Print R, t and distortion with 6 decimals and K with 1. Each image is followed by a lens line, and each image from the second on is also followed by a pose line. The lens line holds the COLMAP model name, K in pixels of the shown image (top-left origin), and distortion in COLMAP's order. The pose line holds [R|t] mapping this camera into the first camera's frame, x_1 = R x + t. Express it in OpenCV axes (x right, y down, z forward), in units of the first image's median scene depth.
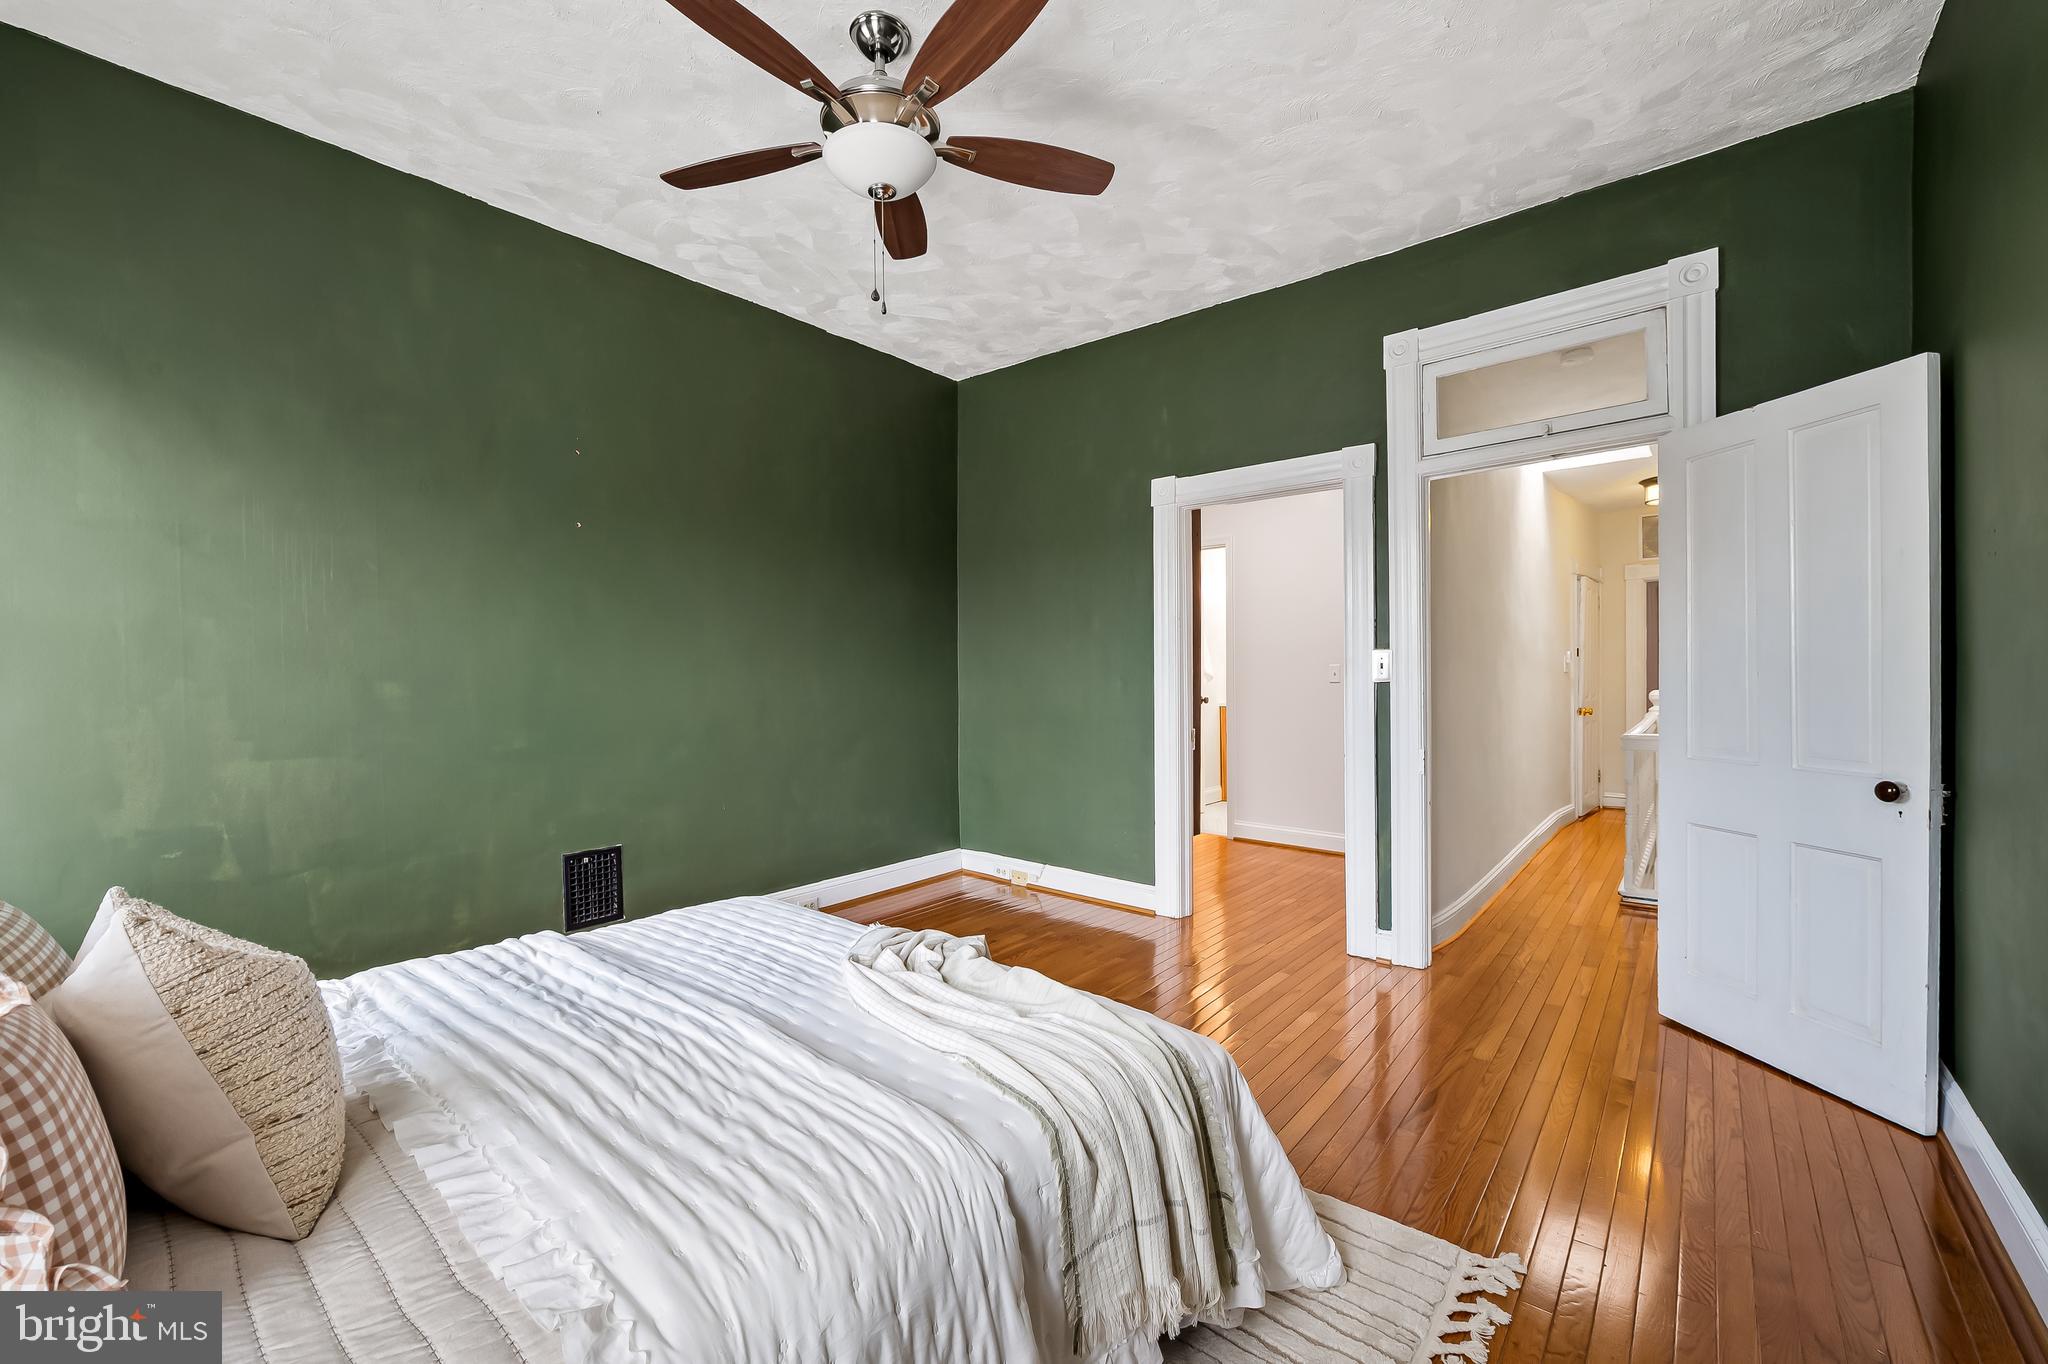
lens RADIAL K [[825.9, 0, 1020.3], [0, 825.9, 686.8], [0, 0, 1]] dist [-0.006682, -0.001021]
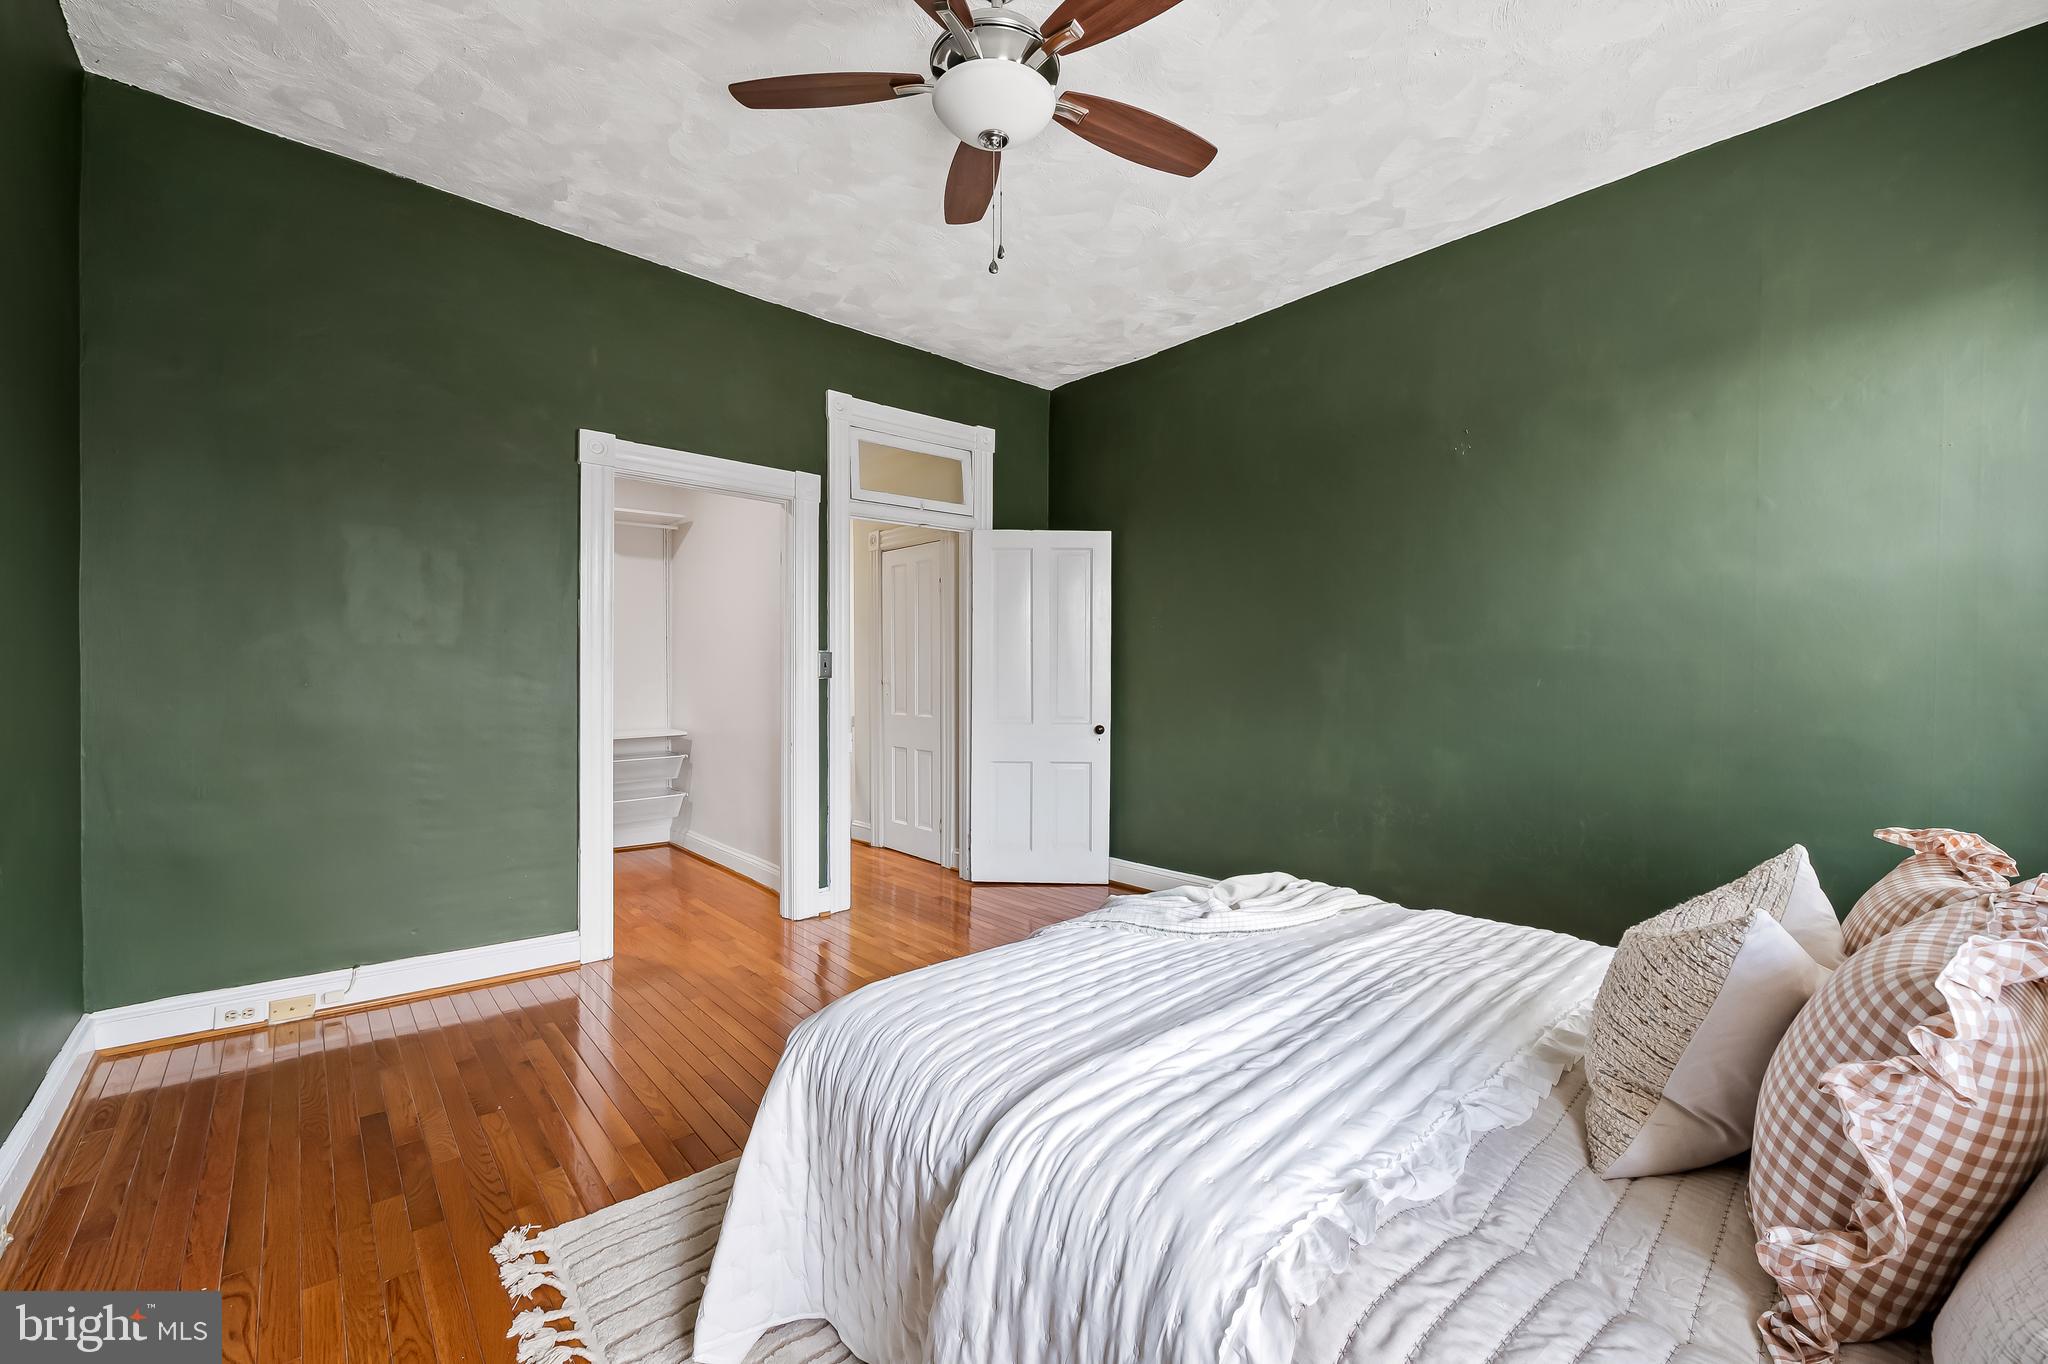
lens RADIAL K [[825.9, 0, 1021.9], [0, 825.9, 673.9], [0, 0, 1]] dist [-0.006682, -0.001021]
pose [[0.146339, 0.008045, 0.989202, -0.718373], [0.004981, 0.999948, -0.008870, 0.000036], [-0.989222, 0.006225, 0.146291, 0.565144]]
